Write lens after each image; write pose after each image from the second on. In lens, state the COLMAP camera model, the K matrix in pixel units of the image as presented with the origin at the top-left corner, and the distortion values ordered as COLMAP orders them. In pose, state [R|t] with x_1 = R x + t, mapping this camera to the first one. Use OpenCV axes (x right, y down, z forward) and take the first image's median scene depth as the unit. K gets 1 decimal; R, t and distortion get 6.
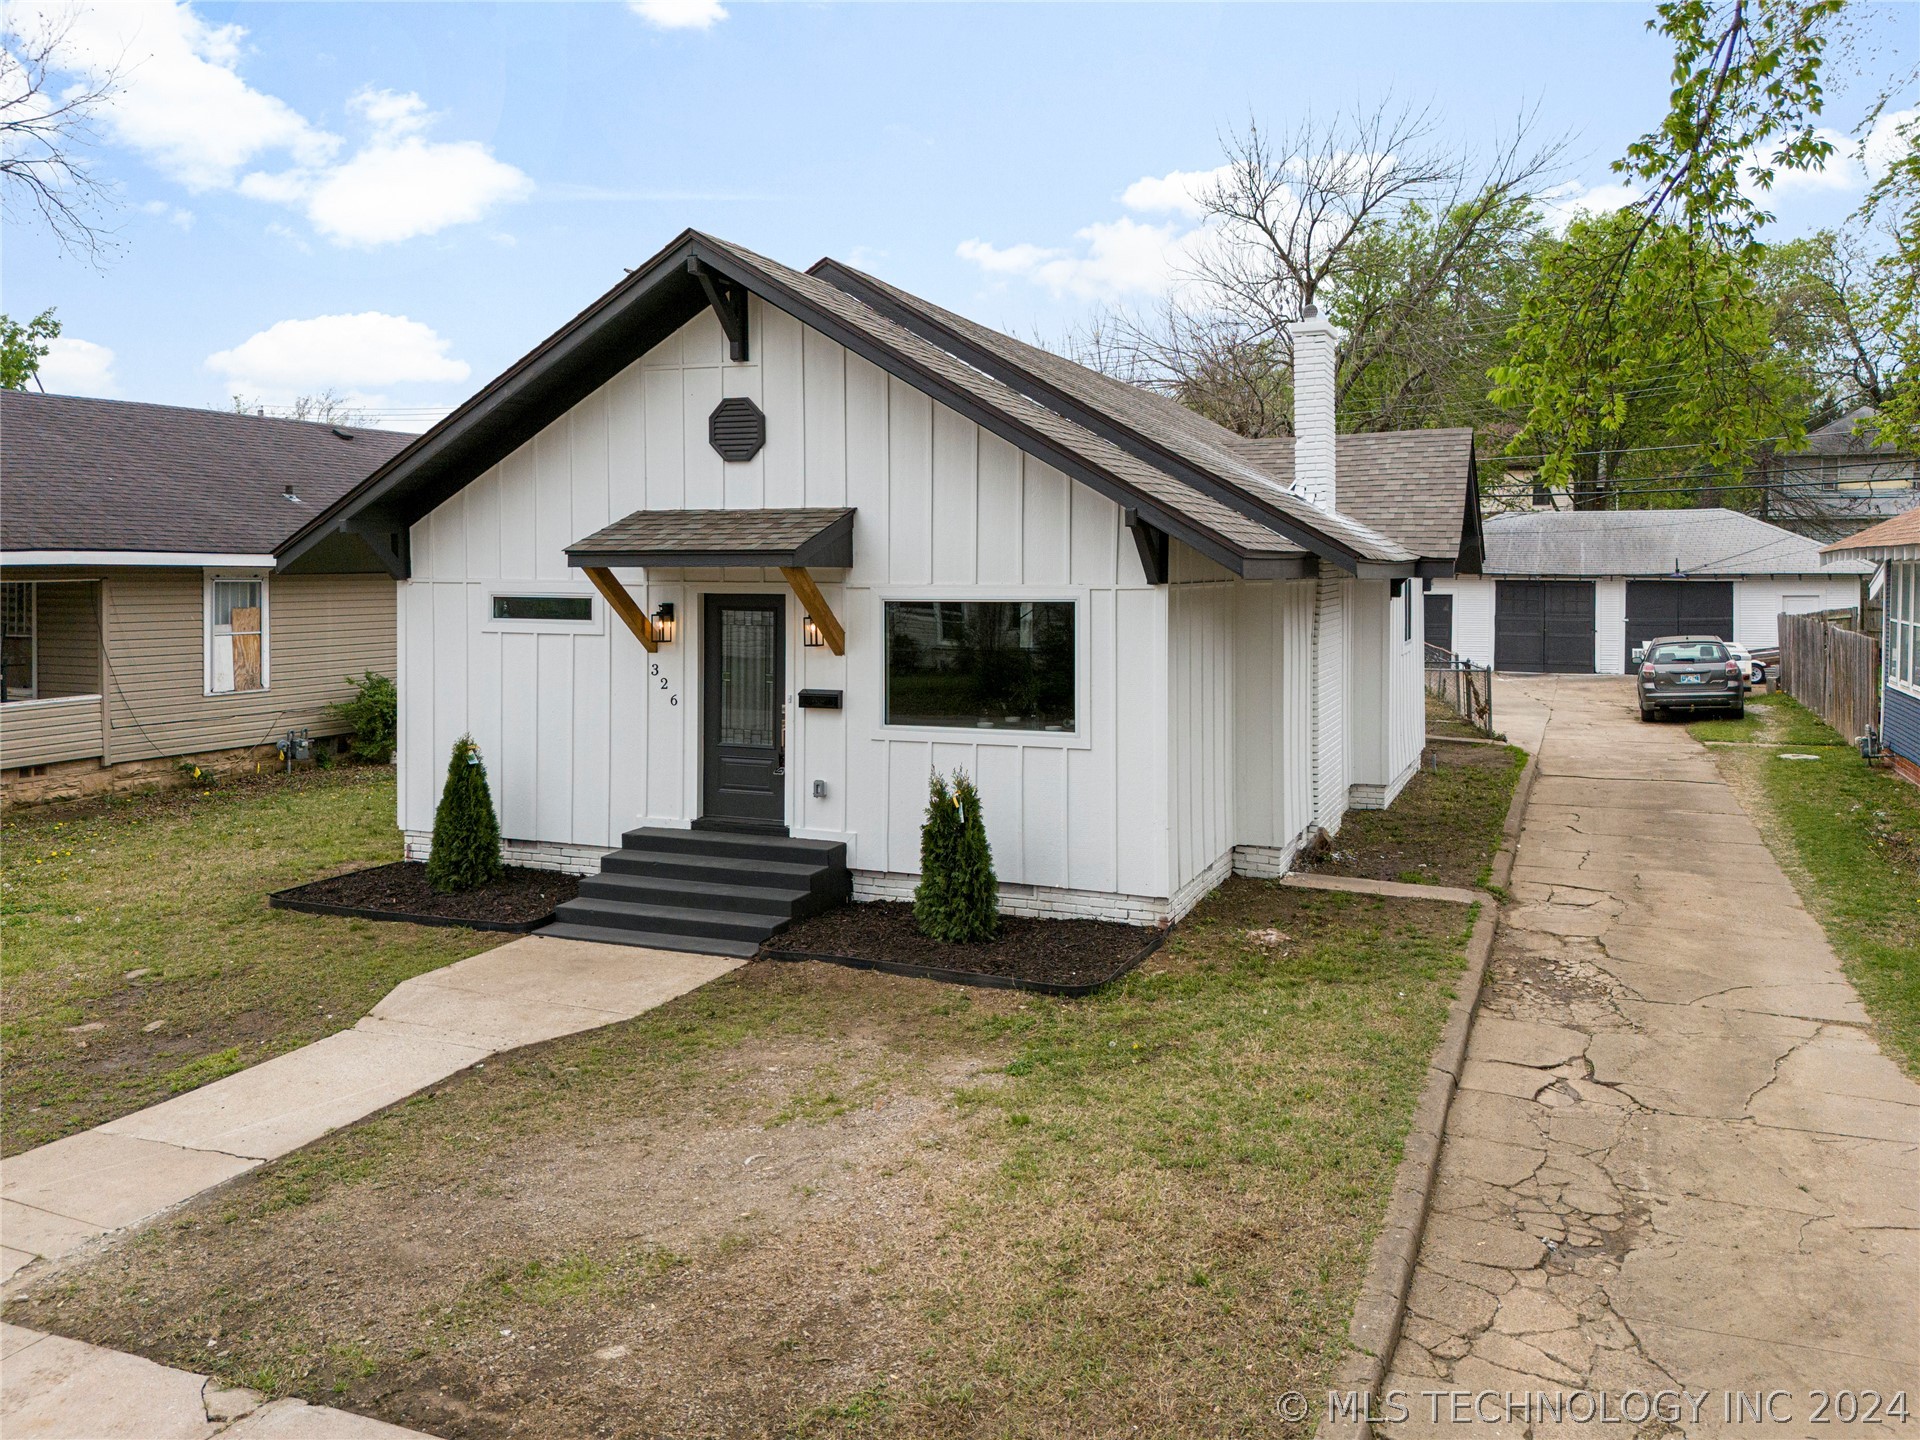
lens RADIAL K [[1395.4, 0, 960.0], [0, 1395.4, 720.0], [0, 0, 1]] dist [0.006548, -0.001505]
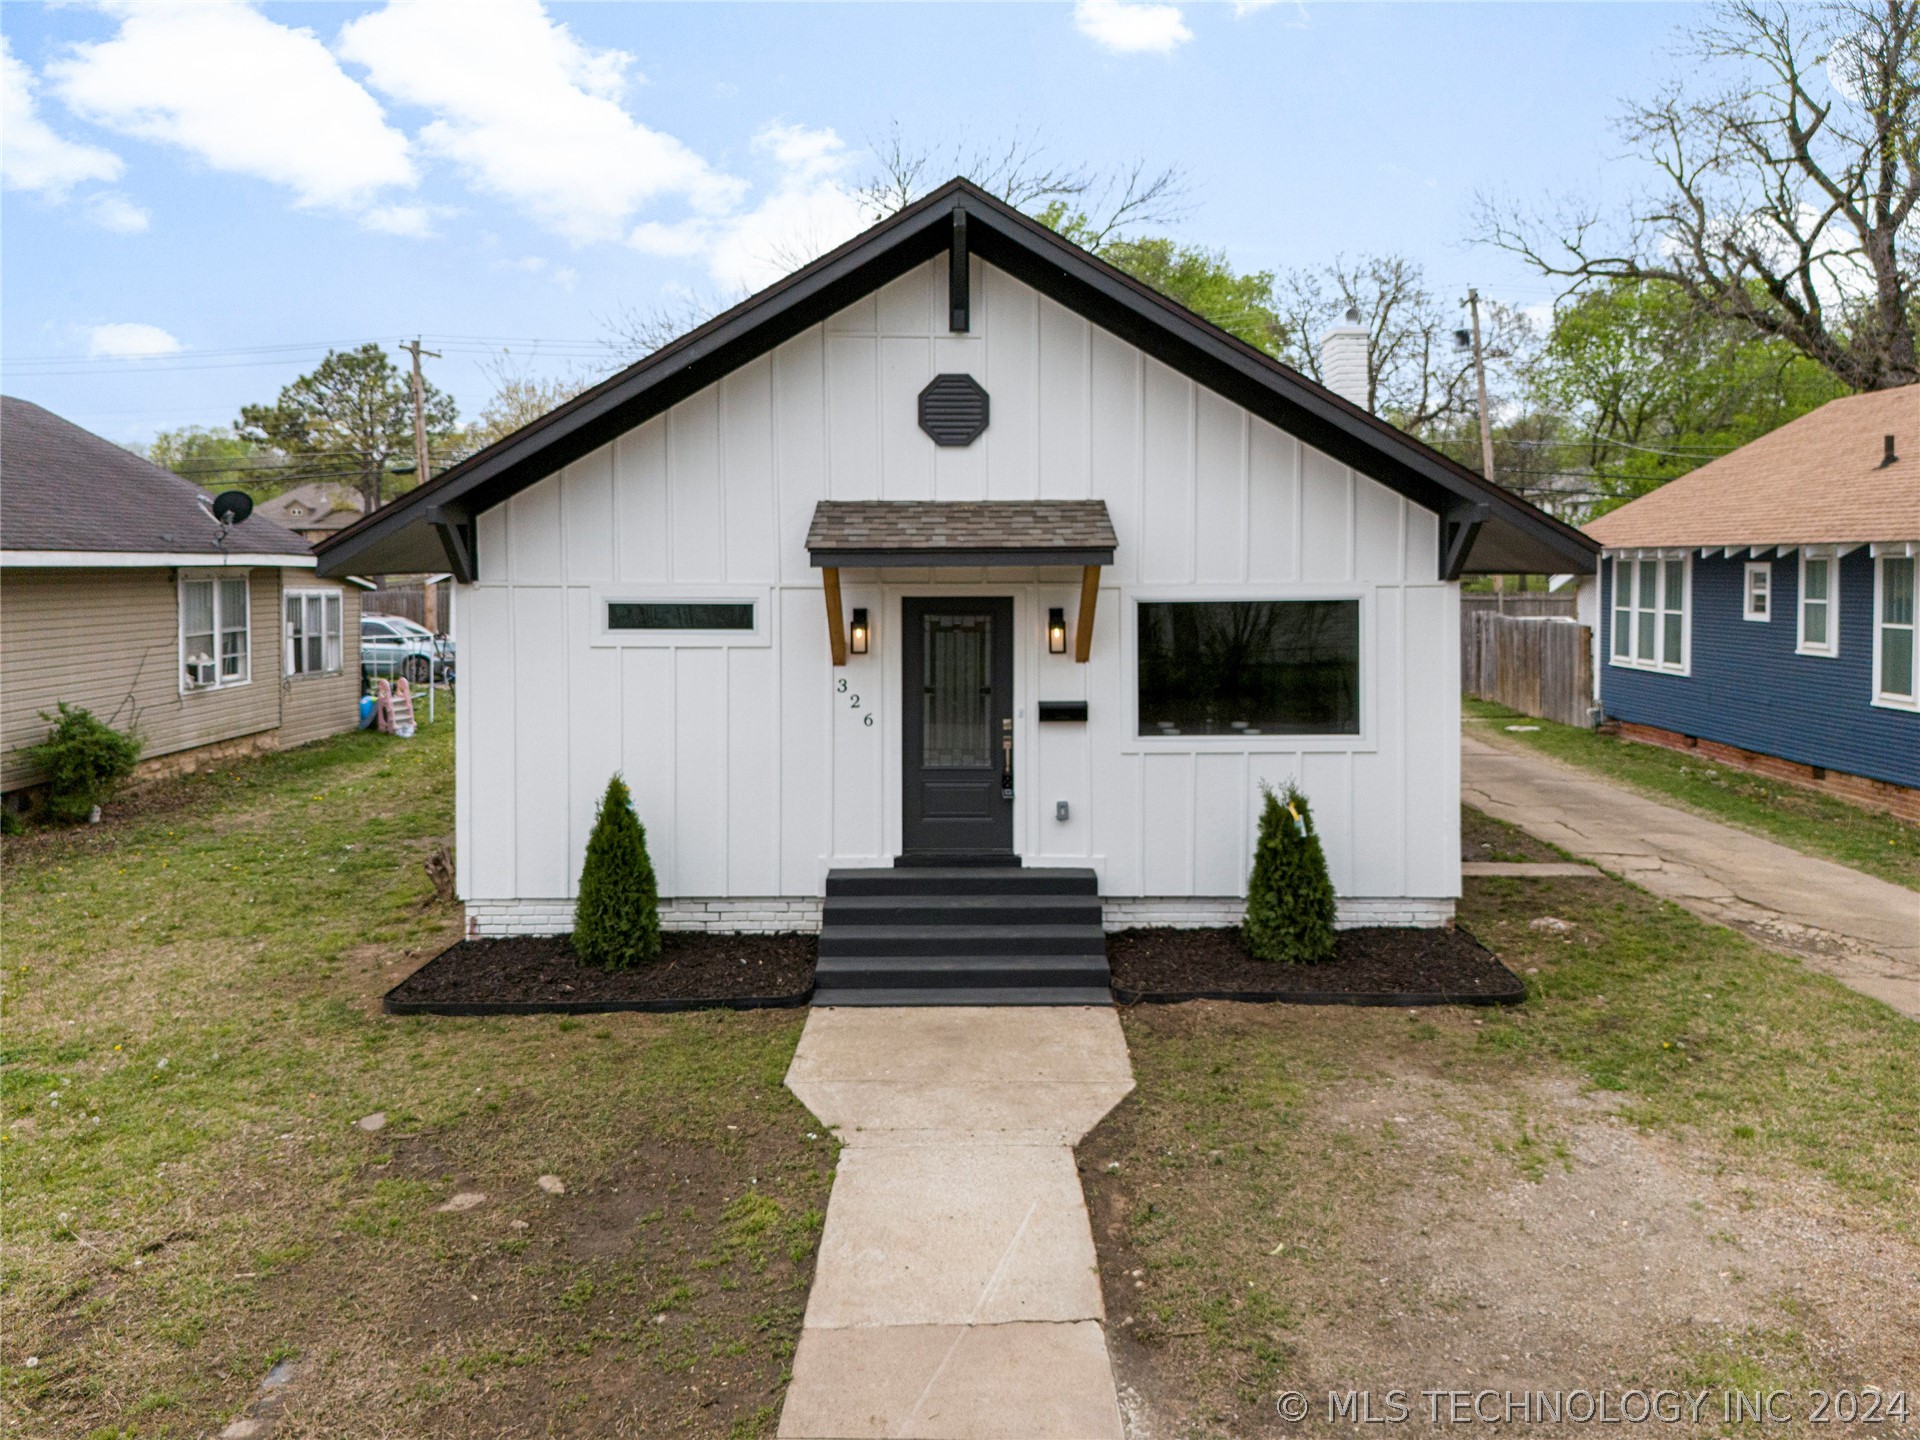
lens RADIAL K [[1451.5, 0, 878.2], [0, 1451.5, 717.5], [0, 0, 1]] dist [0.013203, -0.002199]
pose [[0.931862, -0.043663, 0.360176, -0.545341], [0.044210, 0.999000, 0.006722, -0.022523], [-0.360109, 0.009660, 0.932860, 0.166272]]
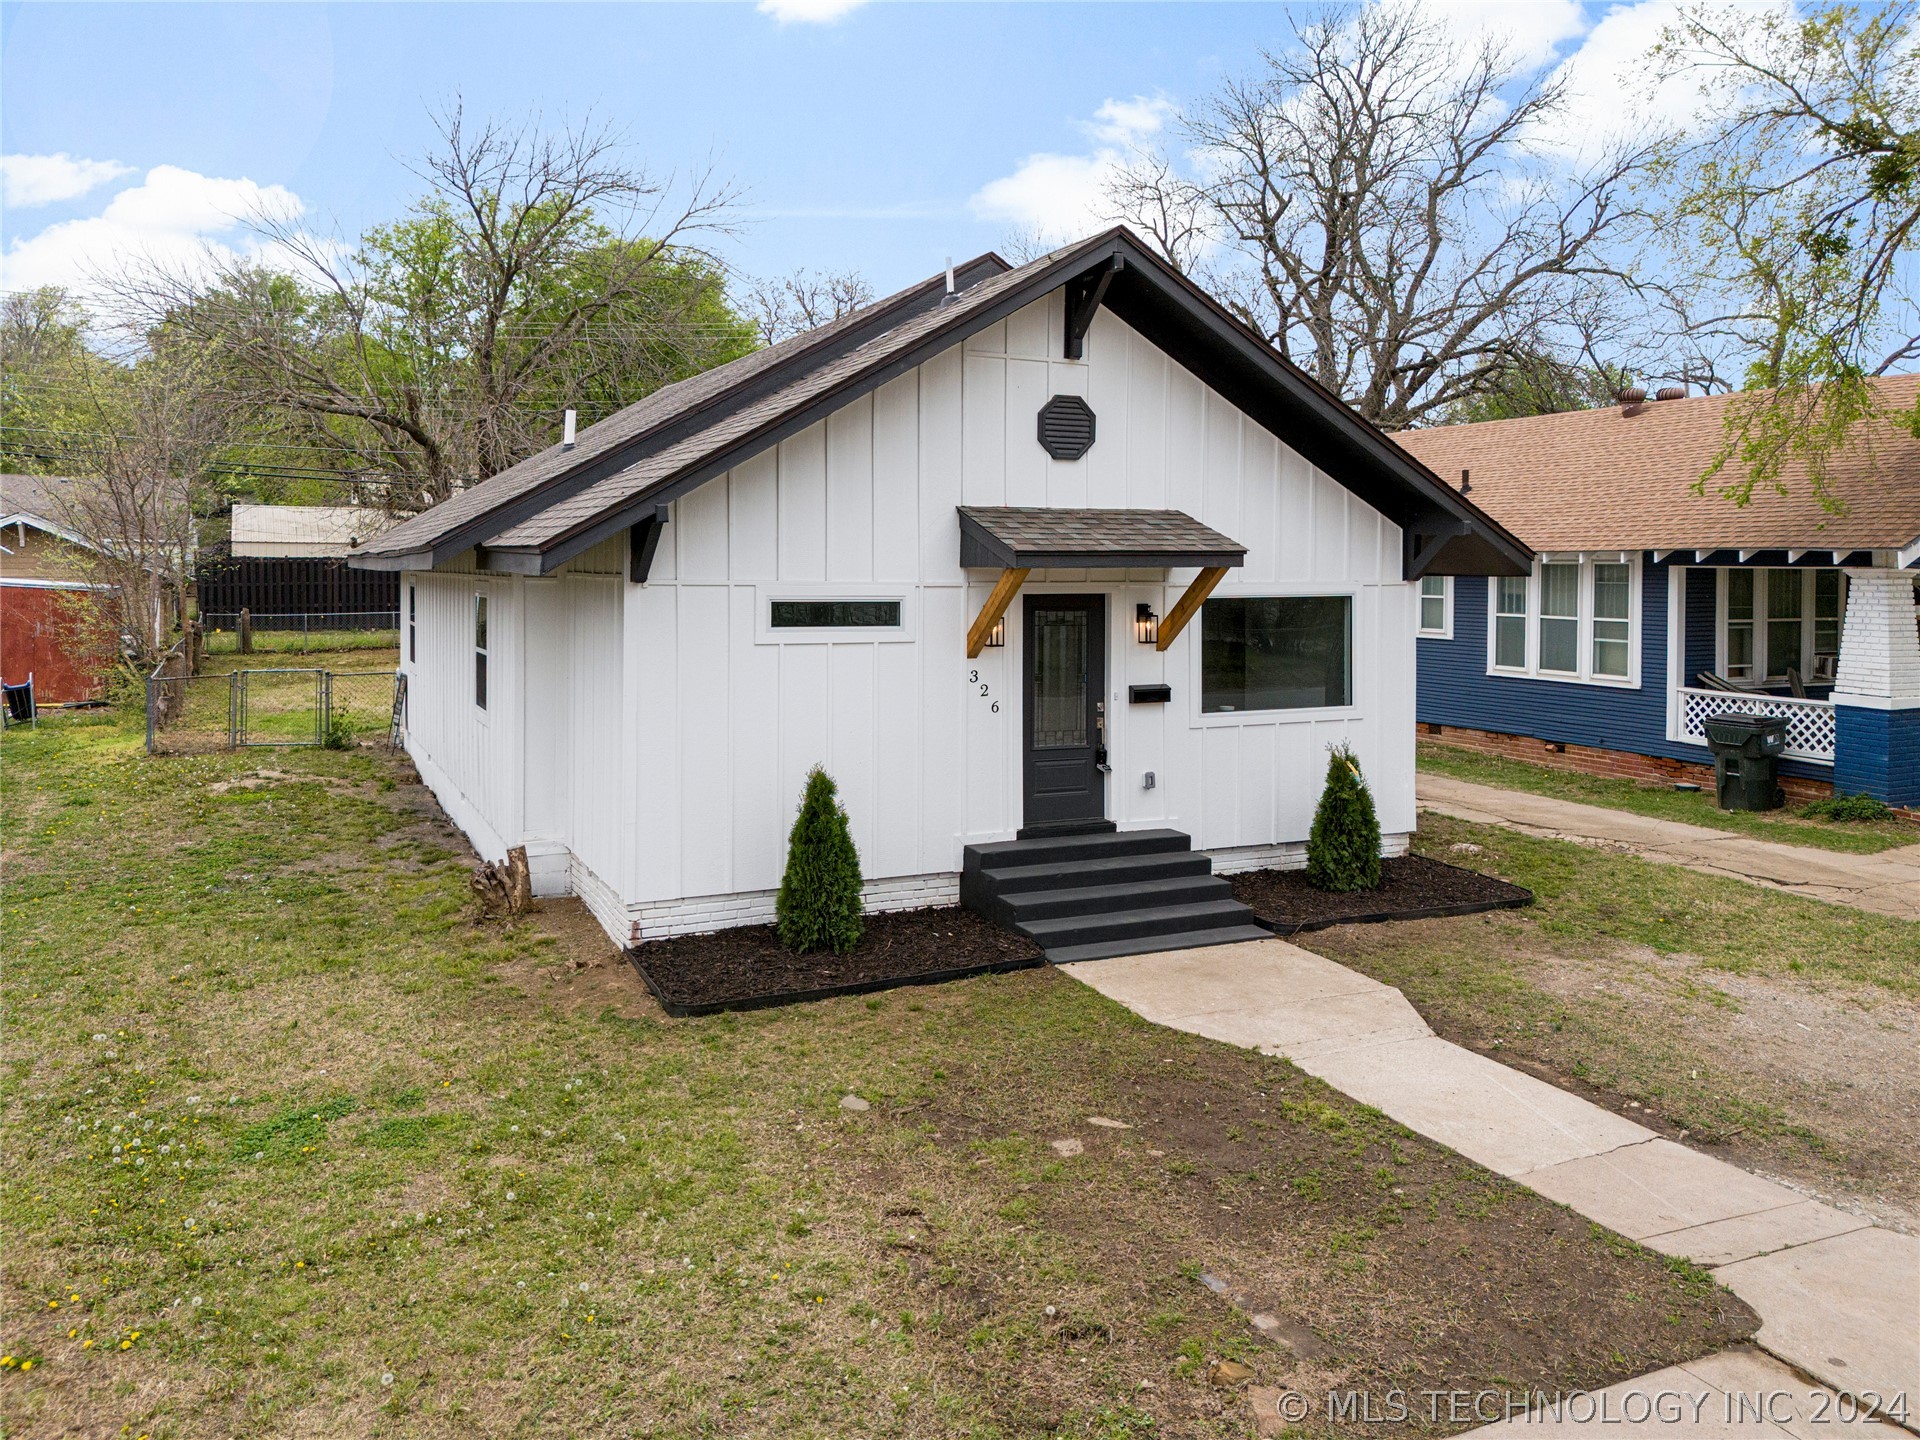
lens RADIAL K [[1451.5, 0, 878.2], [0, 1451.5, 717.5], [0, 0, 1]] dist [0.013203, -0.002199]
pose [[0.704742, -0.076193, 0.705361, -0.996910], [0.074500, 0.996667, 0.033225, -0.047803], [-0.705542, 0.029134, 0.708069, 0.374668]]
